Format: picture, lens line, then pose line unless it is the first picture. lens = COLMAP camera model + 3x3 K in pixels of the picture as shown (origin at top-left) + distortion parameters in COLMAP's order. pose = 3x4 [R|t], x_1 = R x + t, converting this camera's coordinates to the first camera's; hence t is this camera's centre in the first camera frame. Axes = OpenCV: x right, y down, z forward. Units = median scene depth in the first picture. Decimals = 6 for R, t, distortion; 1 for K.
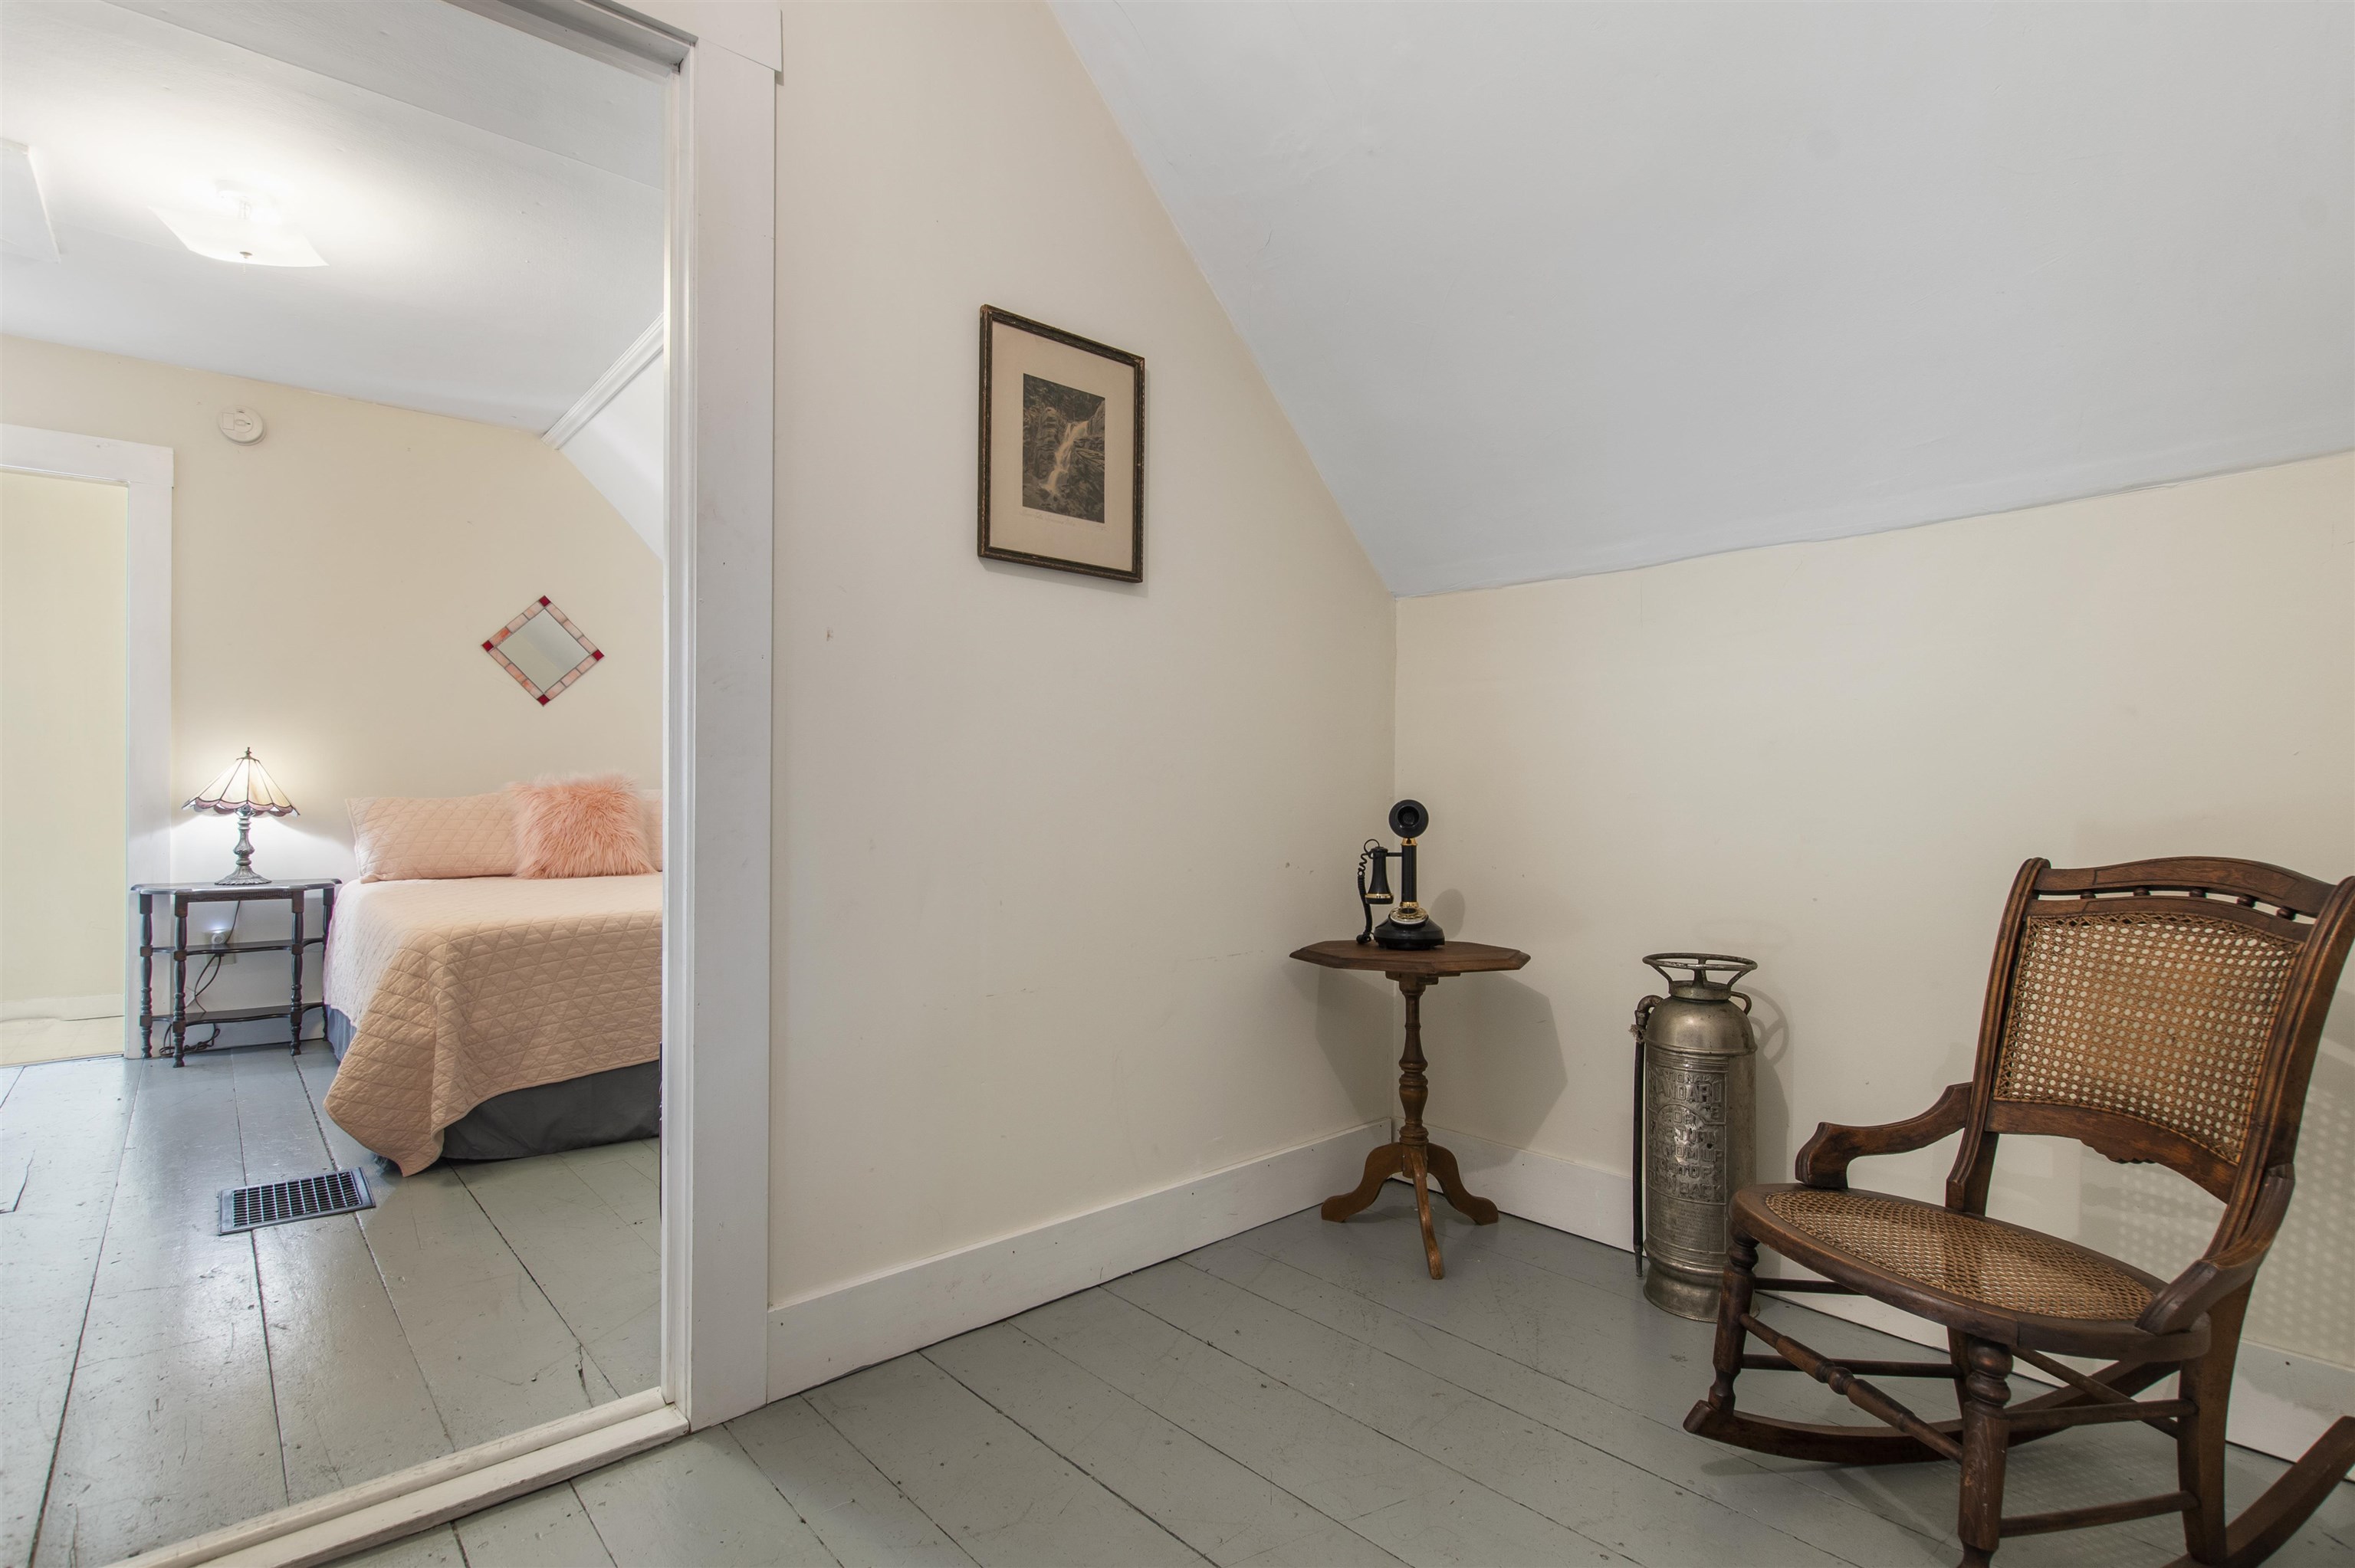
lens RADIAL K [[1147.5, 0, 1159.7], [0, 1147.5, 795.1], [0, 0, 1]] dist [-0.001976, -0.001907]
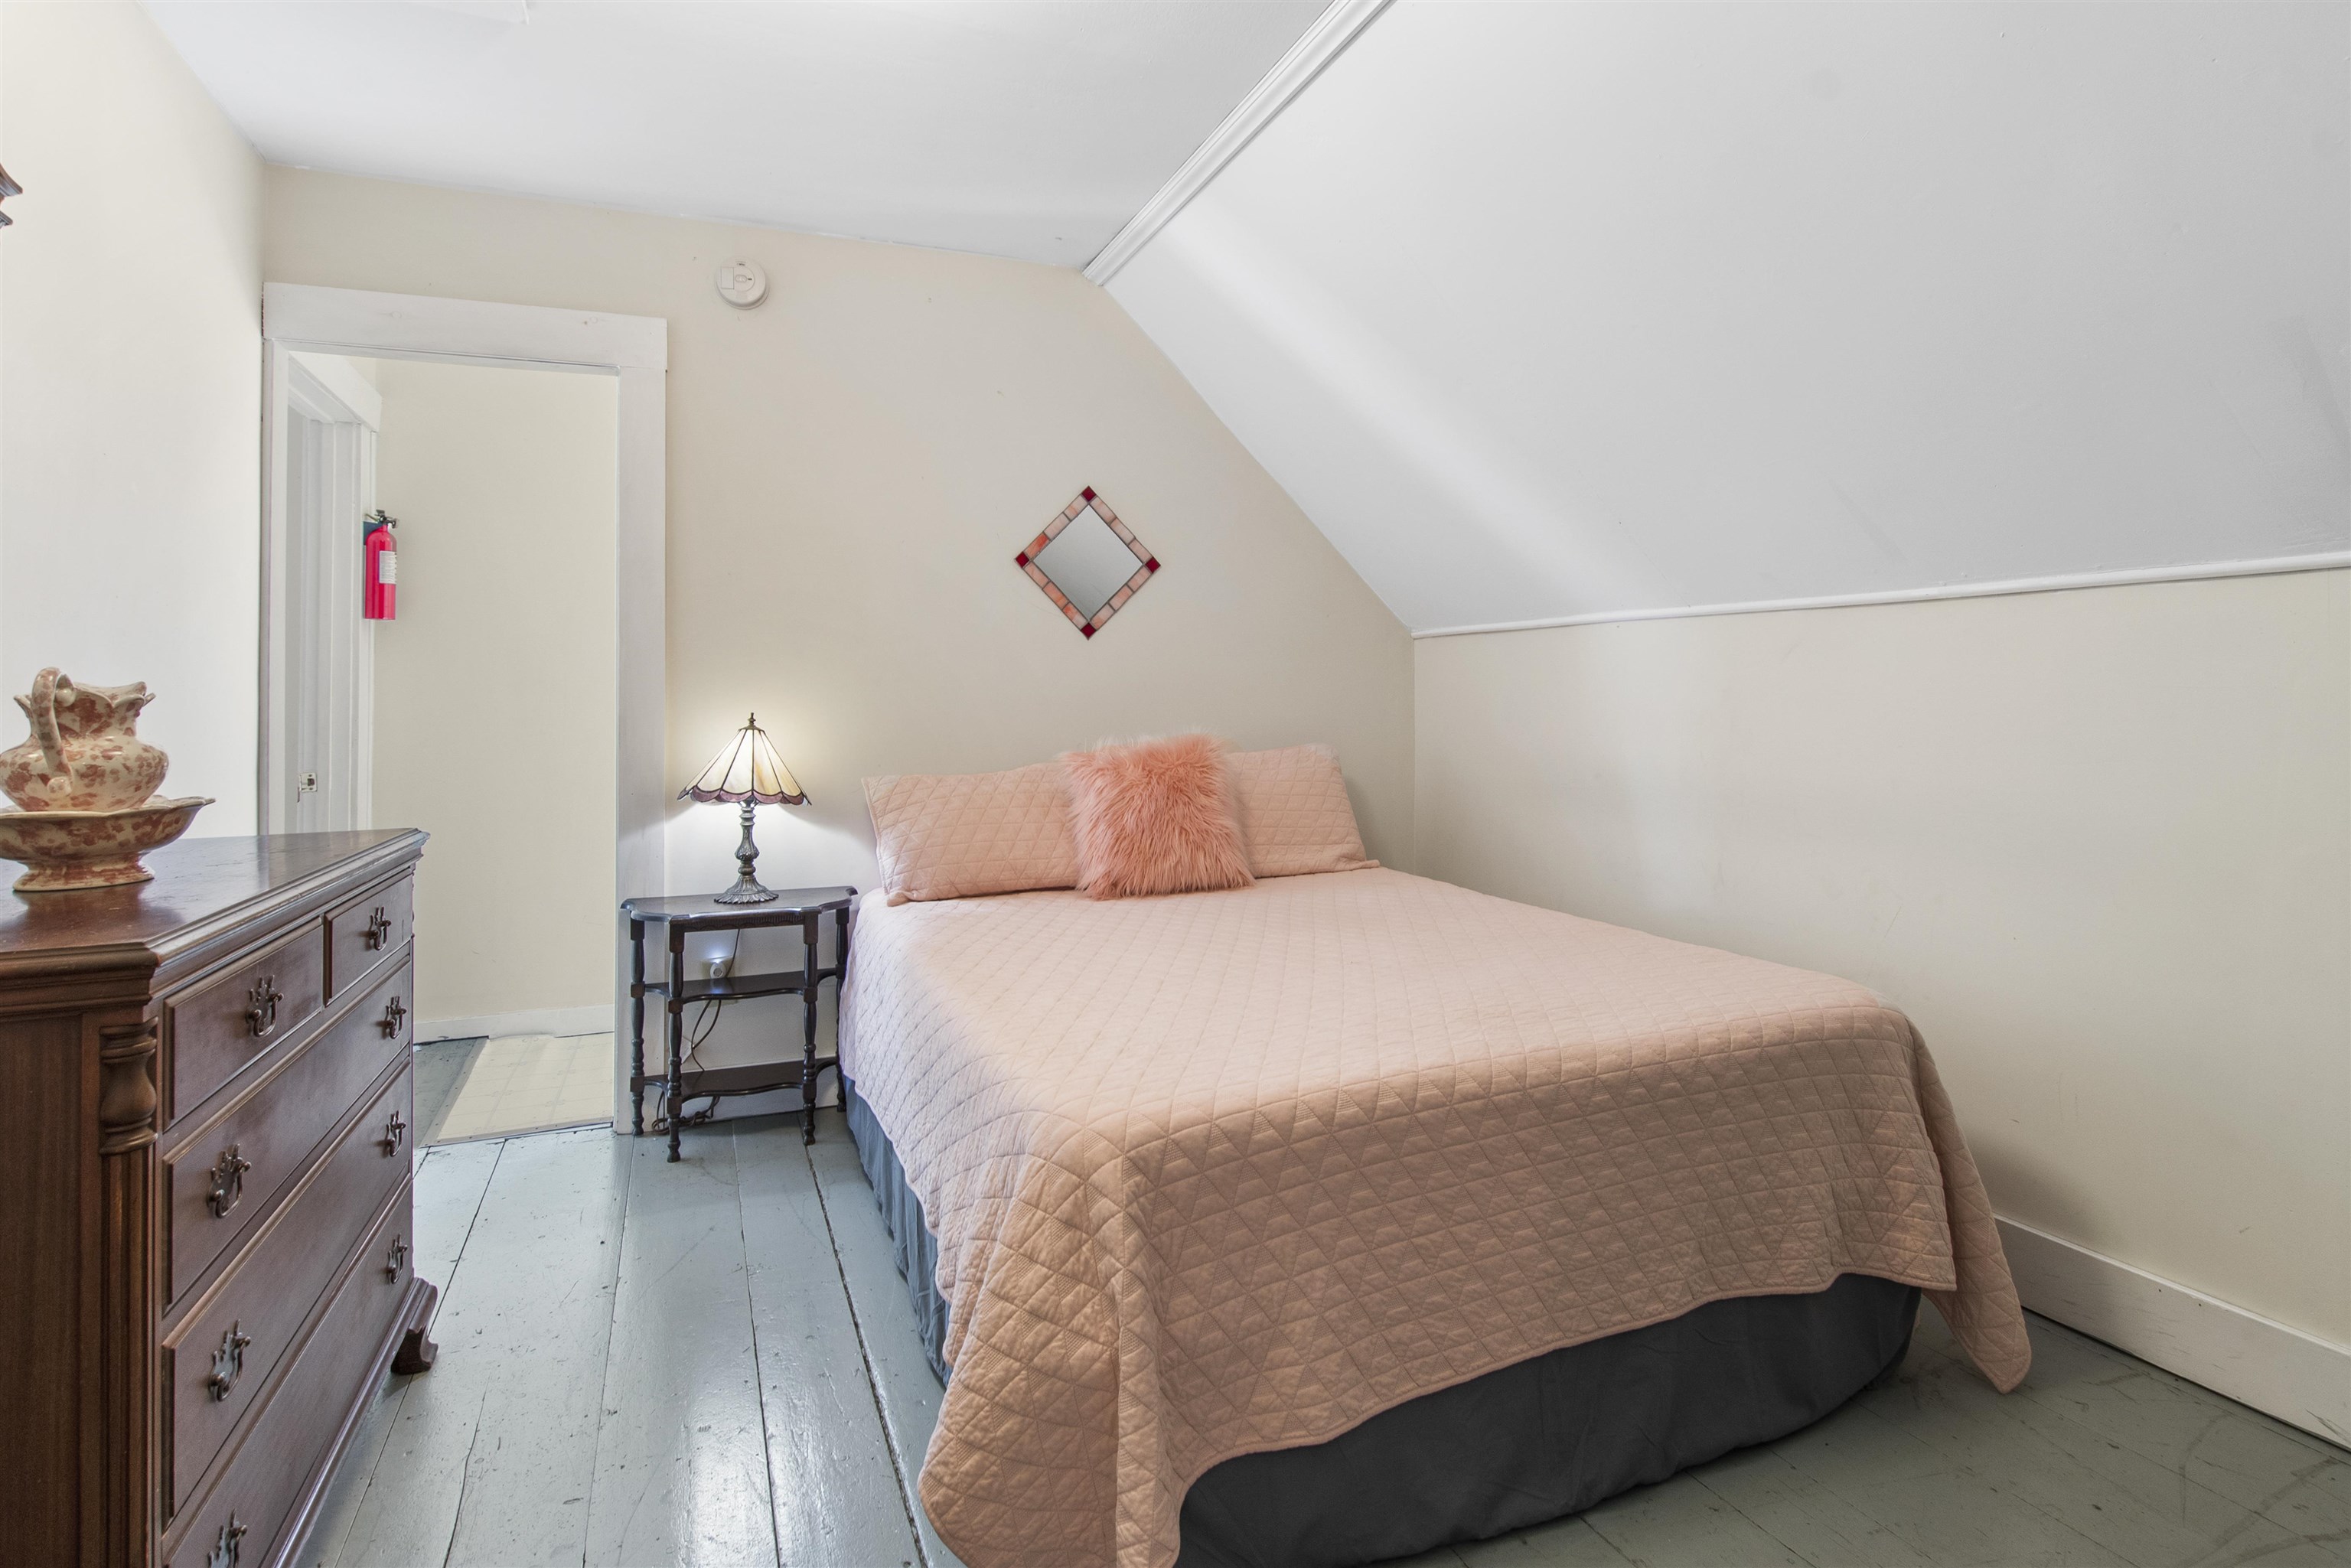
lens RADIAL K [[1189.7, 0, 1152.1], [0, 1189.7, 654.4], [0, 0, 1]] dist [-0.000871, 0.000352]
pose [[0.948081, -0.023702, -0.317143, -0.311747], [0.013991, 0.999362, -0.032865, -0.050900], [0.317720, 0.026722, 0.947808, 0.360124]]
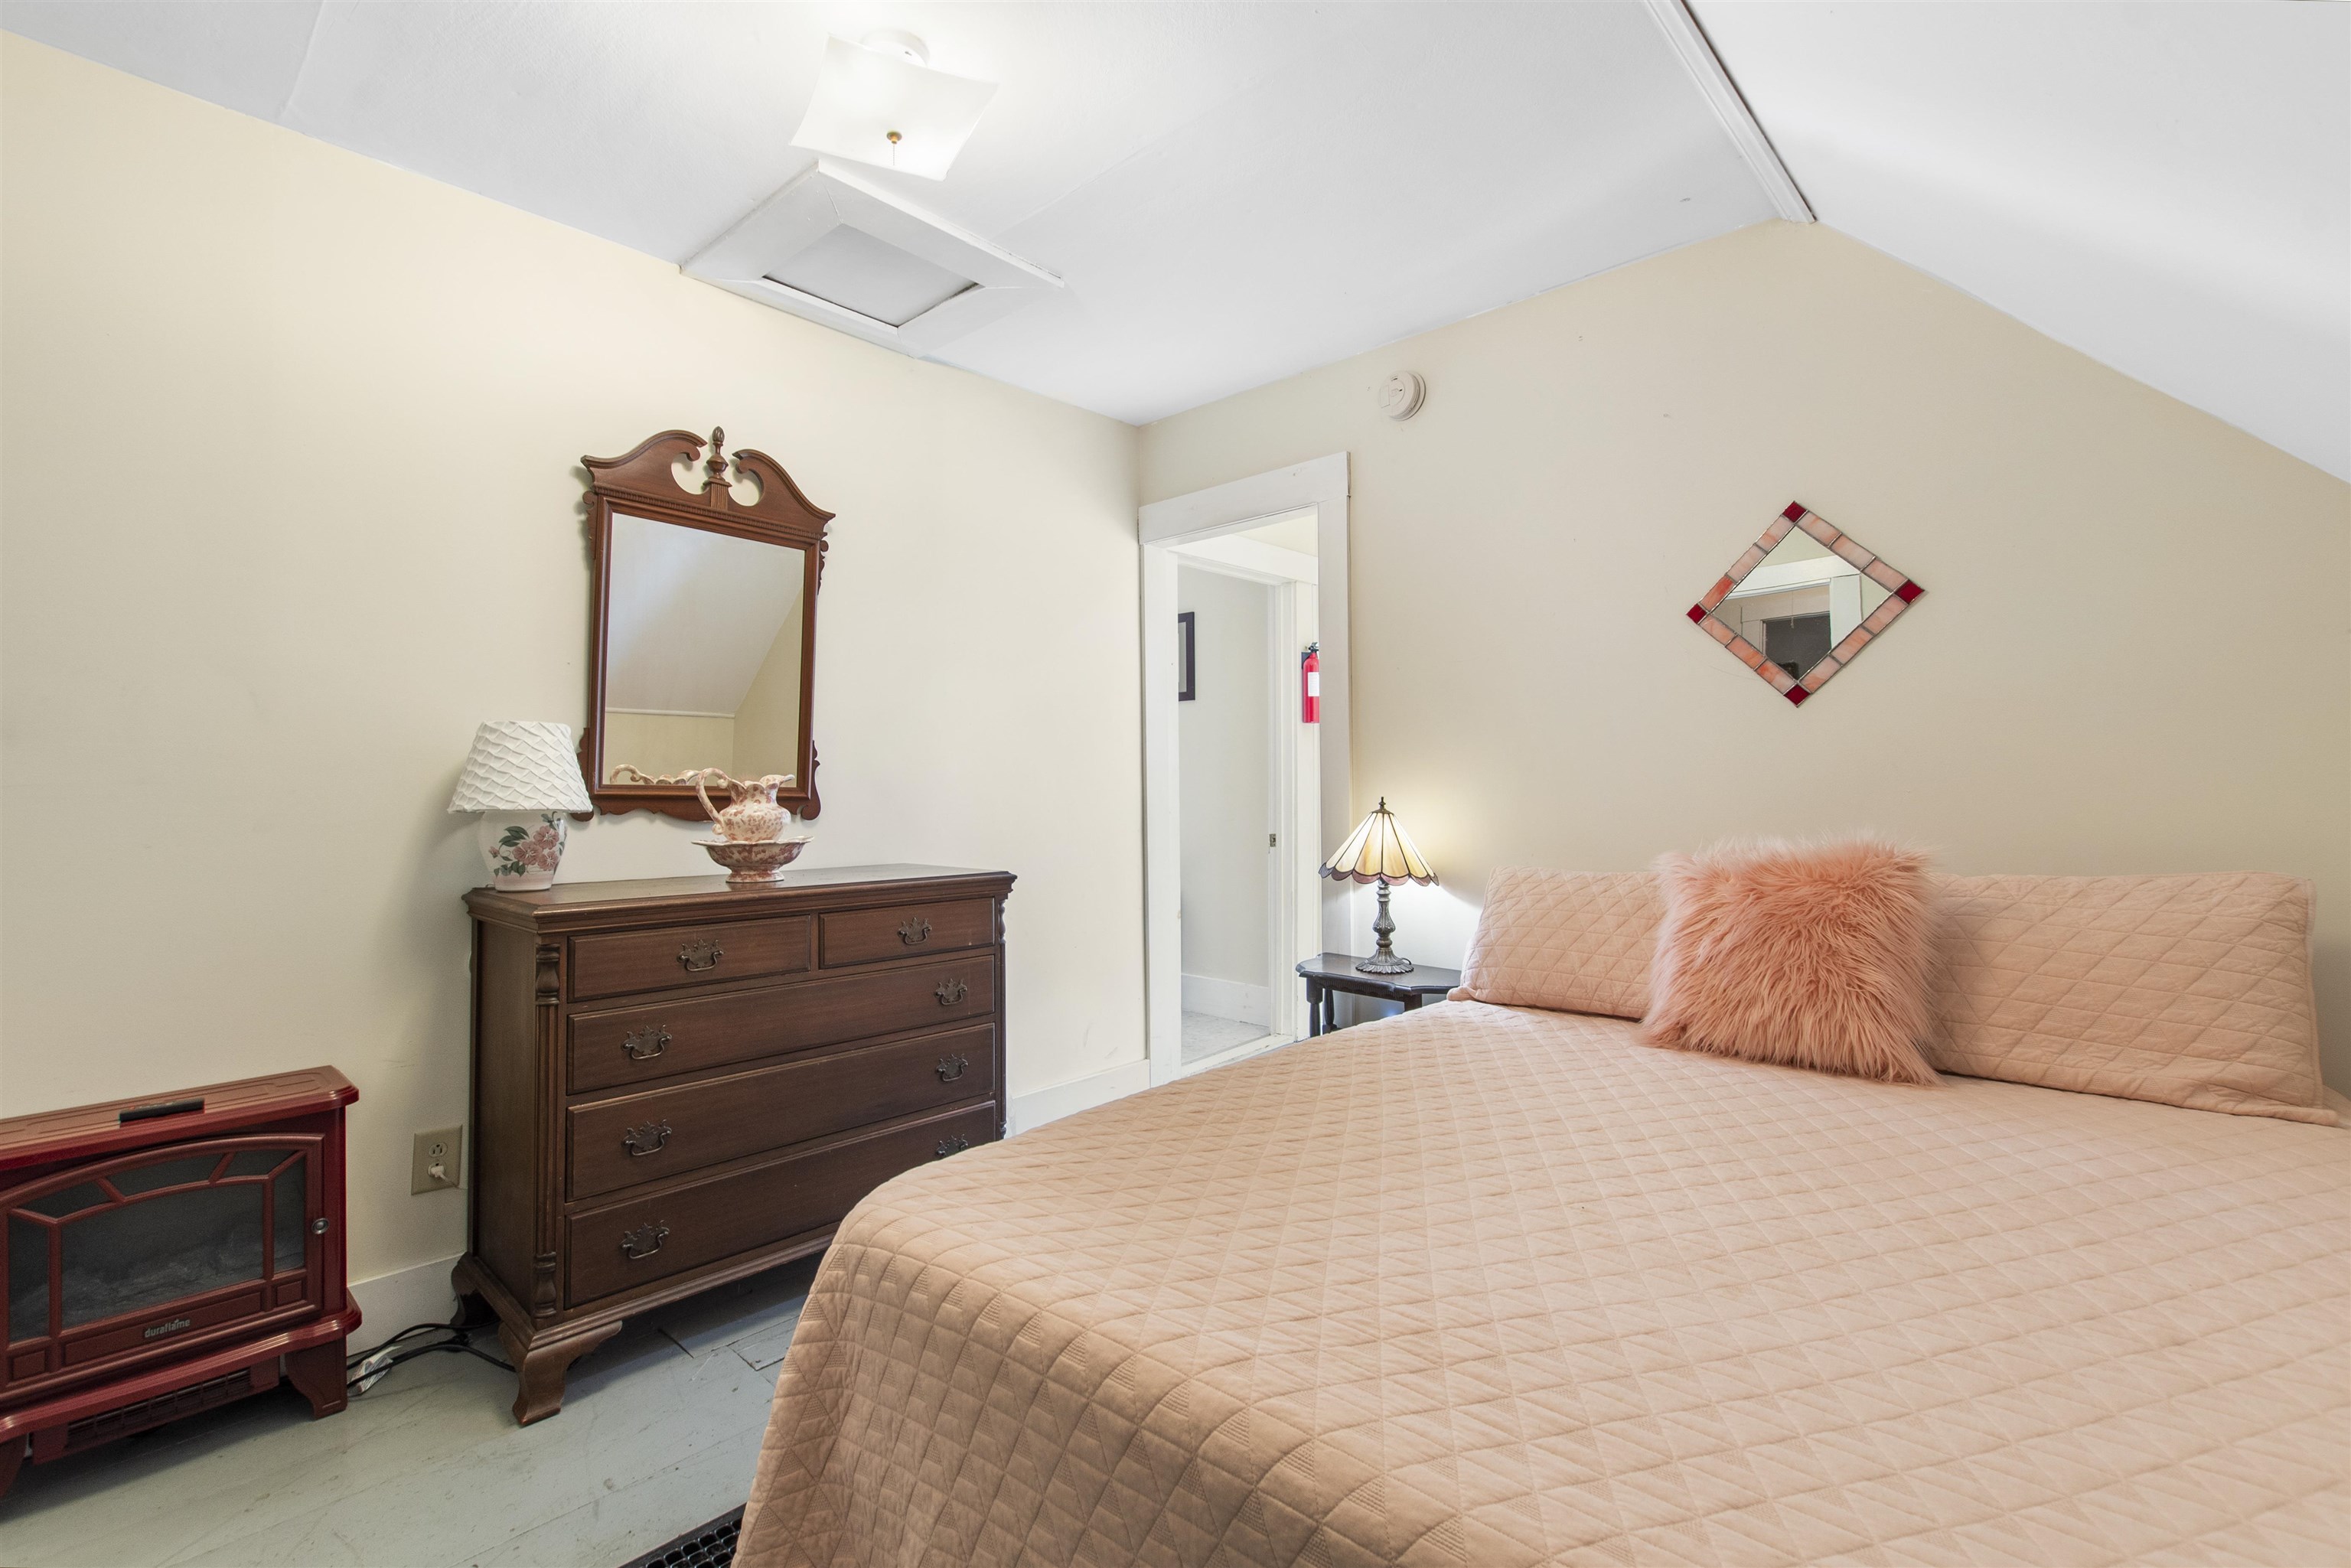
lens RADIAL K [[1032.7, 0, 1175.5], [0, 1032.7, 784.0], [0, 0, 1]] dist [0.002240, -0.000295]
pose [[0.125951, -0.005761, -0.992020, -0.109603], [0.007986, 0.999957, -0.004793, -0.049020], [0.992004, -0.007318, 0.125991, 0.771213]]
